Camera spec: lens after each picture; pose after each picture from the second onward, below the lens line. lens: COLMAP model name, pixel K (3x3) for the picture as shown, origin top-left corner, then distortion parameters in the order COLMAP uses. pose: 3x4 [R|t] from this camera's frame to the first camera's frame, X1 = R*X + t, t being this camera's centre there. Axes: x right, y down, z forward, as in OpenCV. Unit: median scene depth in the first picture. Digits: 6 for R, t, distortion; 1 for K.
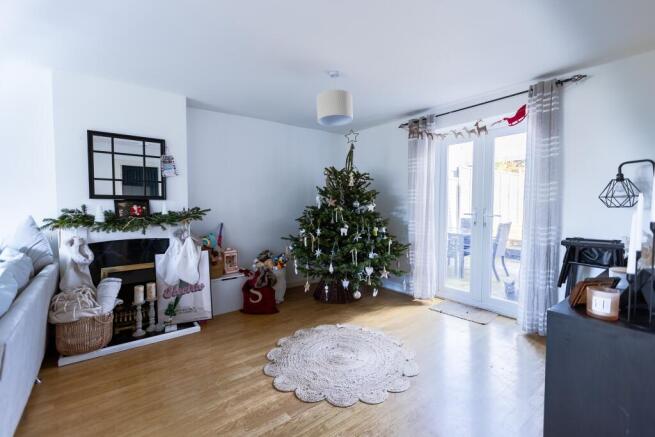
lens RADIAL K [[294.3, 0, 328.2], [0, 294.3, 214.6], [0, 0, 1]] dist [0.003300, -0.001343]
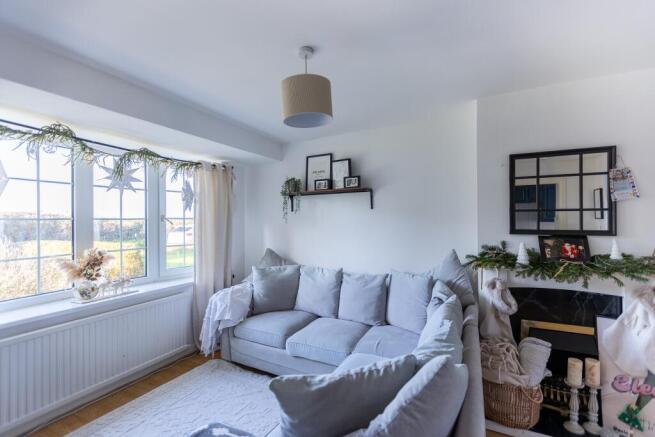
lens RADIAL K [[294.3, 0, 327.4], [0, 294.3, 221.1], [0, 0, 1]] dist [0.003300, -0.001343]
pose [[0.424163, -0.014170, -0.905475, -0.256893], [-0.033802, 0.998933, -0.031467, -0.046308], [0.904955, 0.043954, 0.423232, 0.157527]]
